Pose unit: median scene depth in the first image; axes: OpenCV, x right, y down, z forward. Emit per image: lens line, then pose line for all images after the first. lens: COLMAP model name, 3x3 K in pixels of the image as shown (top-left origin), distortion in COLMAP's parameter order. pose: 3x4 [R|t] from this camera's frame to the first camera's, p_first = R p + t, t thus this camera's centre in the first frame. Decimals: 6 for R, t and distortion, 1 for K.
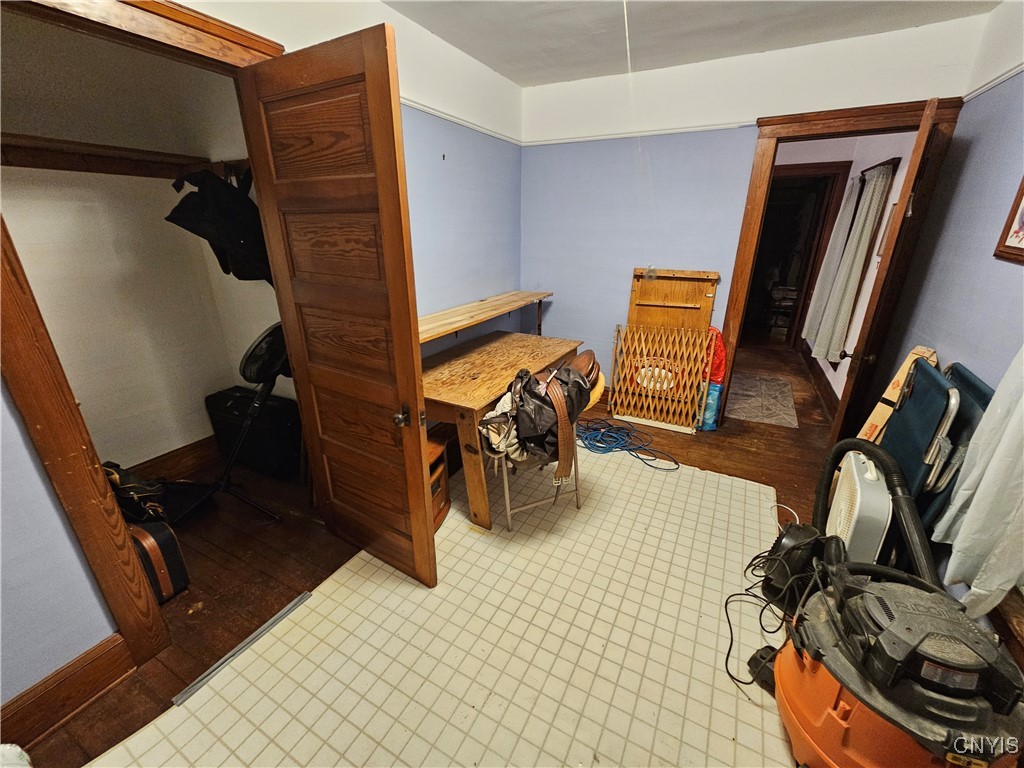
lens RADIAL K [[415.8, 0, 517.2], [0, 415.8, 386.9], [0, 0, 1]] dist [0.000689, 0.000220]
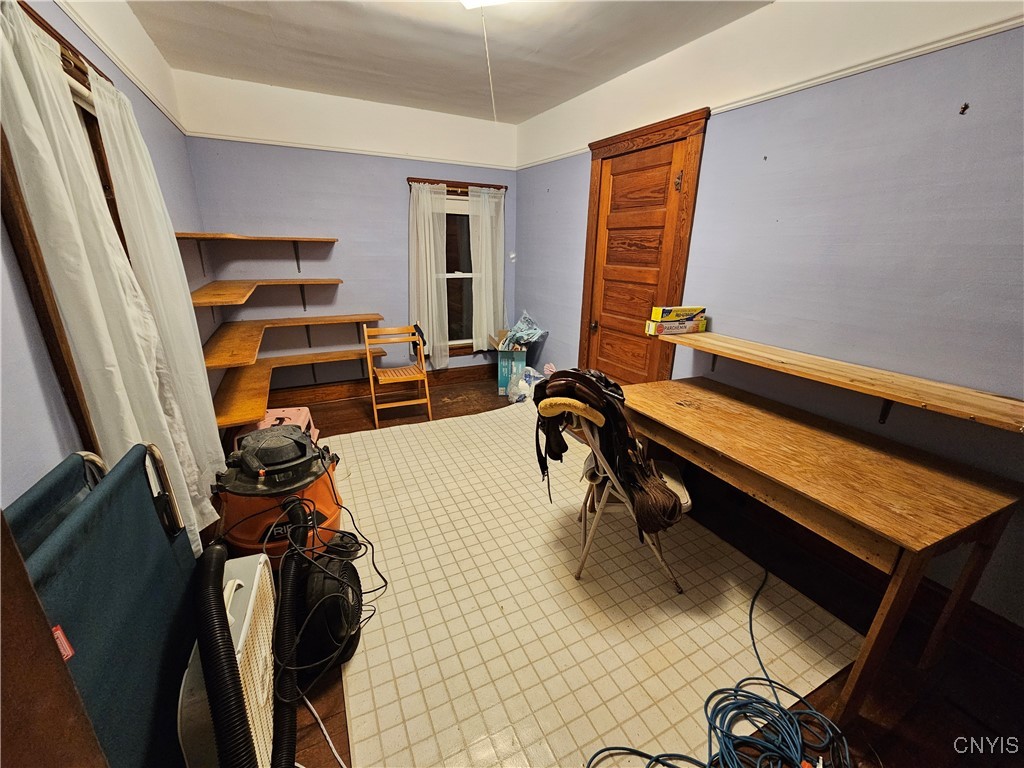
lens RADIAL K [[415.8, 0, 516.5], [0, 415.8, 383.9], [0, 0, 1]] dist [0.000689, 0.000220]
pose [[-0.577461, 0.242147, -0.779682, 0.834753], [-0.314155, 0.815564, 0.485966, -0.404112], [0.753555, 0.525567, -0.394884, 1.156379]]
